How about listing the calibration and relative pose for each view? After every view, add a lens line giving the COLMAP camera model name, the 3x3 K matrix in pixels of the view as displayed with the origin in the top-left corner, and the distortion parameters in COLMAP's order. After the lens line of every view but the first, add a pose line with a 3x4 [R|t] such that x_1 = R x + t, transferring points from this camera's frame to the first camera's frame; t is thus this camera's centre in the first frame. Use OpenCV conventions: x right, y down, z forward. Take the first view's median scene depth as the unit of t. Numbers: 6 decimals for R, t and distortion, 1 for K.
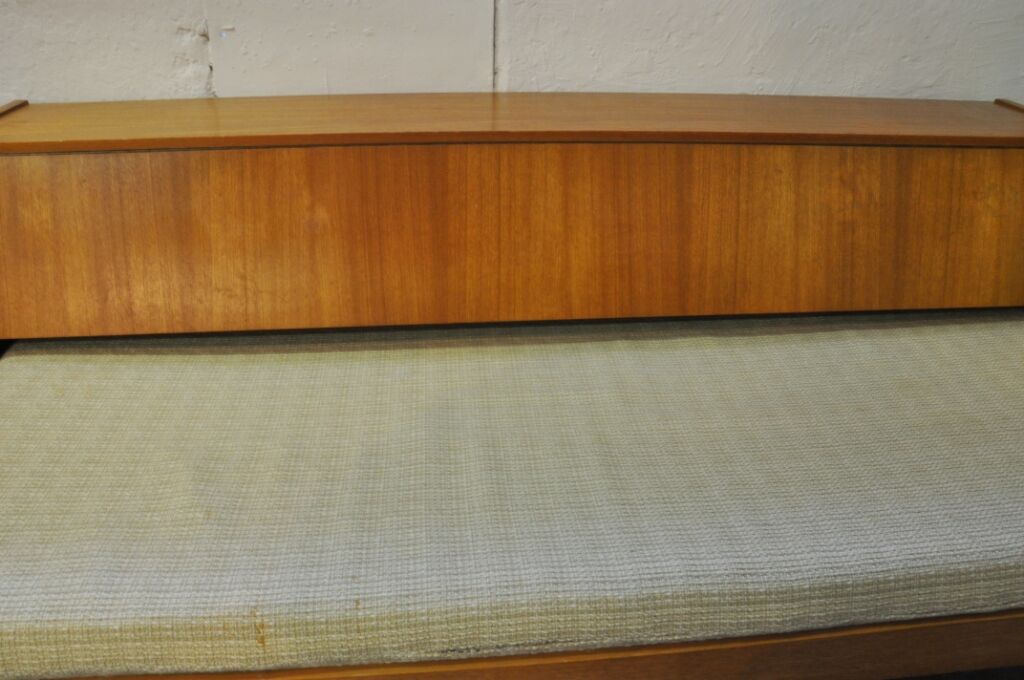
lens RADIAL K [[795.0, 0, 513.4], [0, 795.0, 351.5], [0, 0, 1]] dist [-0.166579, 0.118159]
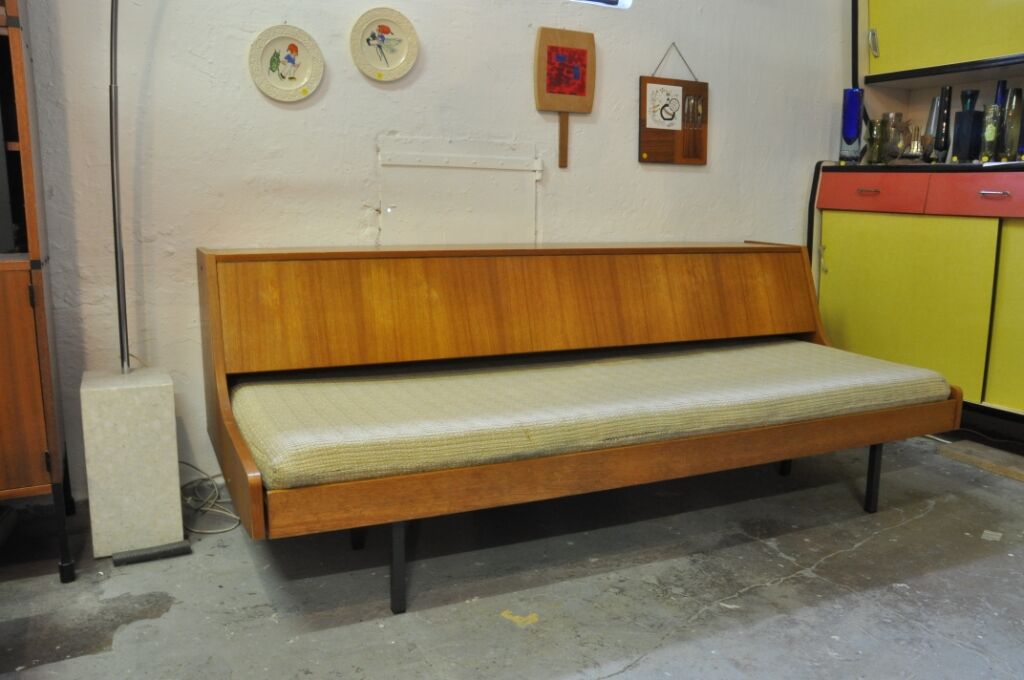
lens RADIAL K [[828.4, 0, 513.3], [0, 828.4, 342.8], [0, 0, 1]] dist [-0.152229, 0.137295]
pose [[0.946829, -0.064114, 0.315286, -0.638650], [0.165185, 0.937800, -0.305361, 0.497606], [-0.276097, 0.341205, 0.898526, -0.644893]]
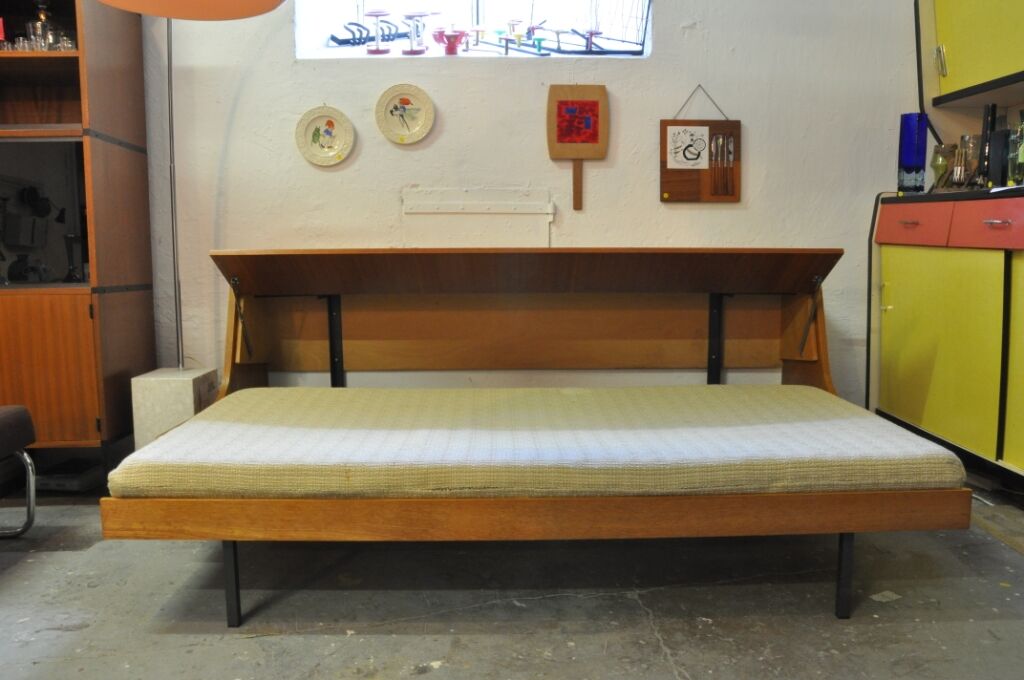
lens RADIAL K [[828.4, 0, 513.3], [0, 828.4, 342.8], [0, 0, 1]] dist [-0.152229, 0.137295]
pose [[0.994126, -0.013679, -0.107362, 0.269390], [-0.028208, 0.924947, -0.379047, 0.681647], [0.104489, 0.379849, 0.919128, -0.943440]]
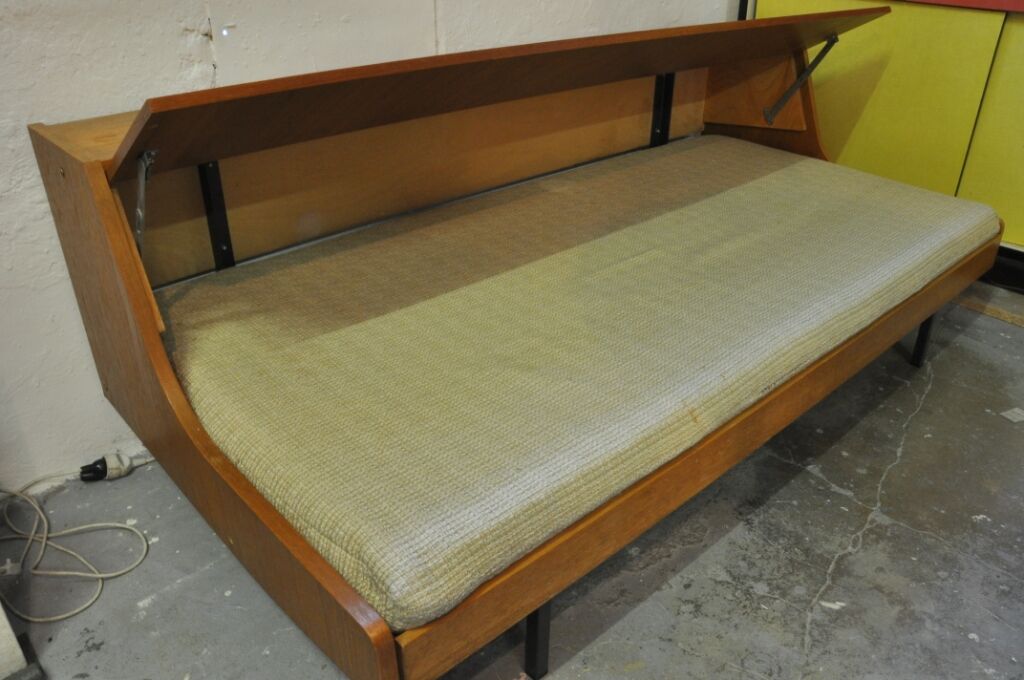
lens RADIAL K [[795.0, 0, 513.4], [0, 795.0, 351.5], [0, 0, 1]] dist [-0.166579, 0.118159]
pose [[0.804496, -0.305846, 0.509161, -0.802899], [0.298223, 0.949343, 0.099052, 0.006606], [-0.513663, 0.072157, 0.854952, -0.049105]]
